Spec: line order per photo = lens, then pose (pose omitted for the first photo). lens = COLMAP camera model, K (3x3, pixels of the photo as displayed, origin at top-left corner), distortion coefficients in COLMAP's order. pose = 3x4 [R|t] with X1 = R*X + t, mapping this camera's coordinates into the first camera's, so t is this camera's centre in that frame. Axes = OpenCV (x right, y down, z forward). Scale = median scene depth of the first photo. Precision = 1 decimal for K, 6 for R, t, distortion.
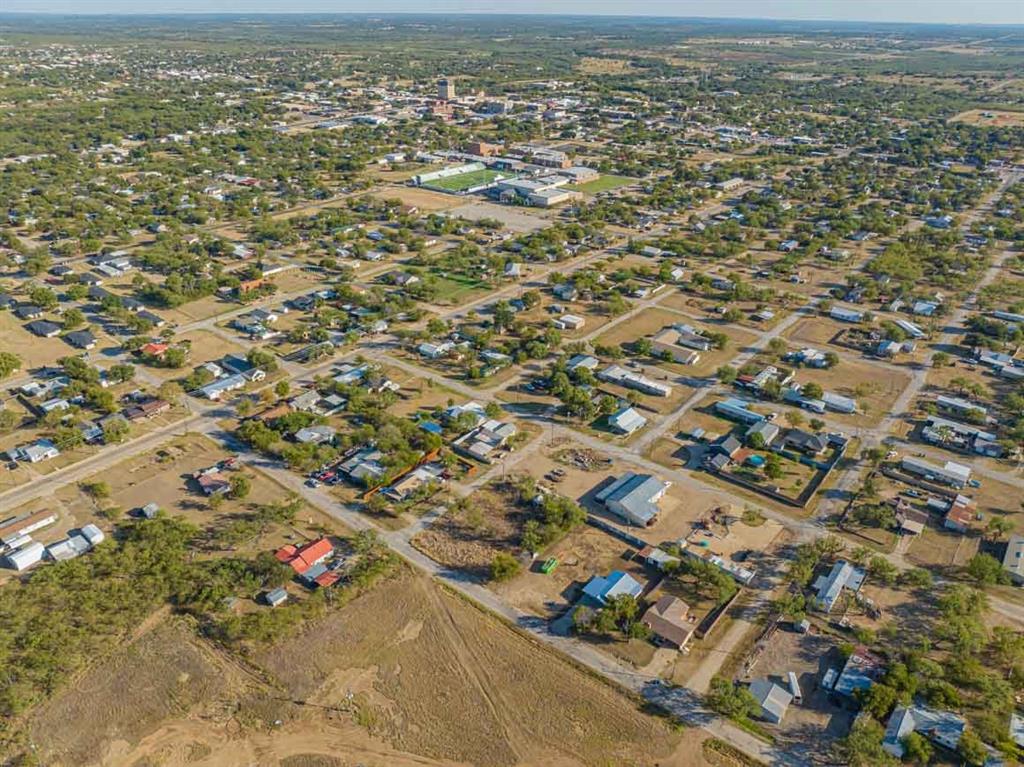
lens RADIAL K [[721.9, 0, 512.0], [0, 721.9, 383.5], [0, 0, 1]] dist [-0.039859, -0.004067]
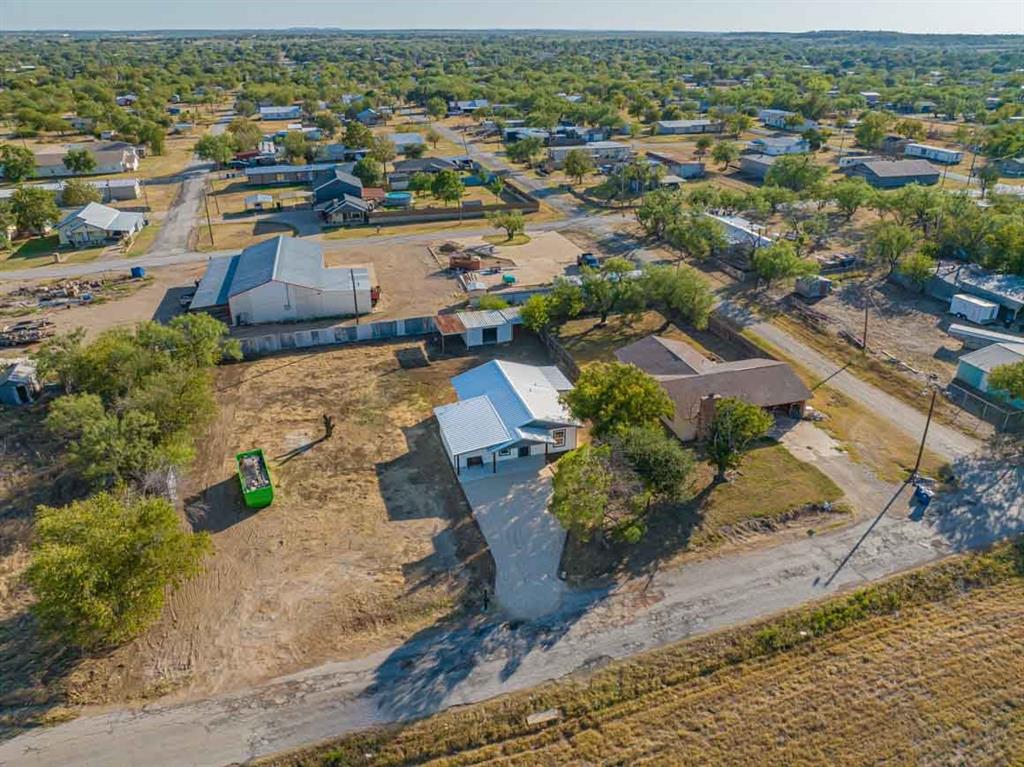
lens RADIAL K [[721.9, 0, 512.0], [0, 721.9, 383.5], [0, 0, 1]] dist [-0.039859, -0.004067]
pose [[0.562578, -0.385141, 0.731555, -0.071477], [0.393847, 0.902854, 0.172450, 0.215836], [-0.726905, 0.191105, 0.659612, 0.766712]]
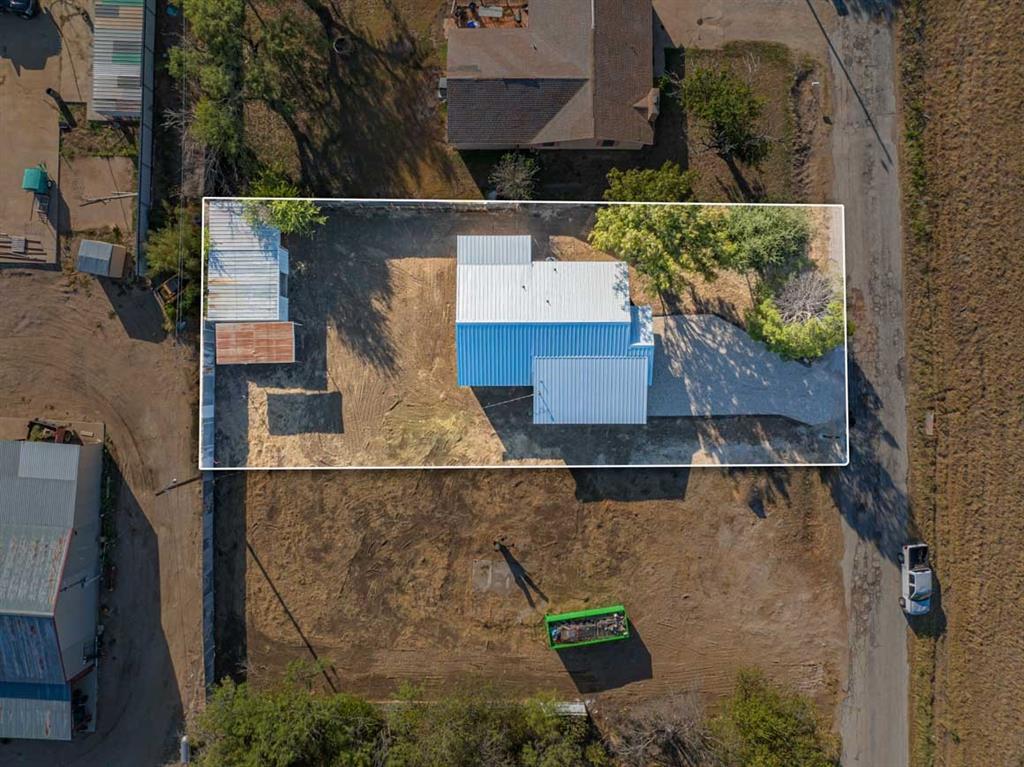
lens RADIAL K [[721.9, 0, 512.0], [0, 721.9, 383.5], [0, 0, 1]] dist [-0.039859, -0.004067]
pose [[-0.628863, -0.776753, -0.034449, 0.140471], [0.342838, -0.316785, 0.884369, 0.056207], [-0.697849, 0.544336, 0.465515, 0.870052]]
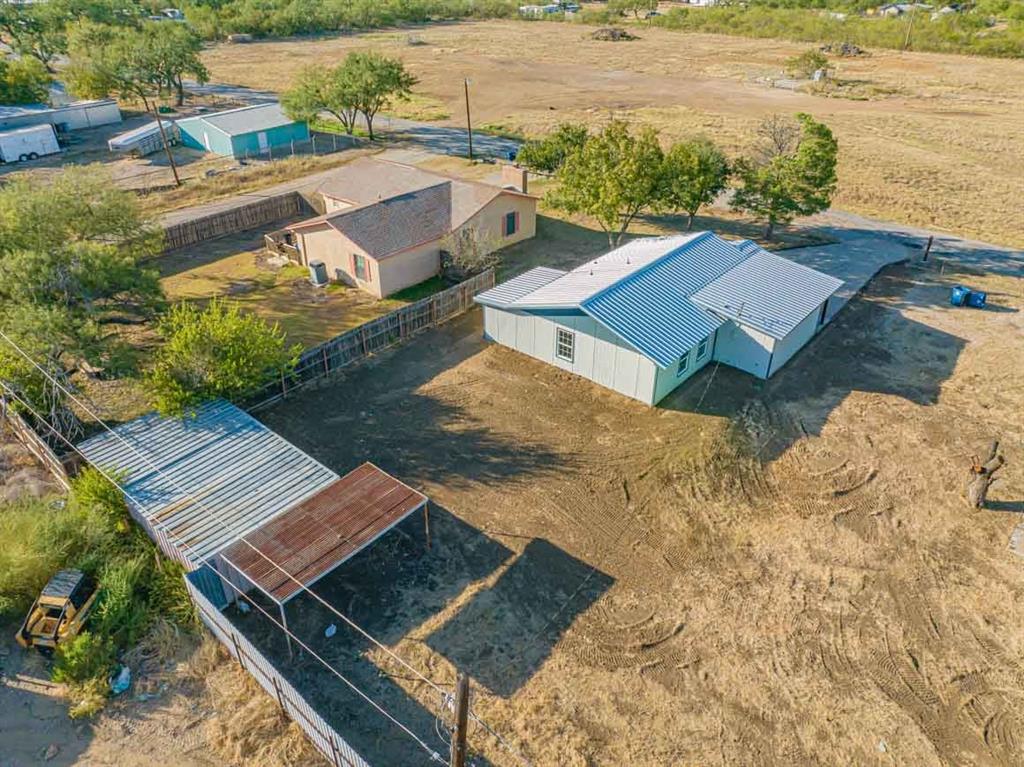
lens RADIAL K [[721.9, 0, 512.0], [0, 721.9, 383.5], [0, 0, 1]] dist [-0.039859, -0.004067]
pose [[-0.999624, -0.024868, 0.011516, 0.169490], [-0.002925, 0.514637, 0.857403, 0.143587], [-0.027248, 0.857048, -0.514516, 1.063034]]
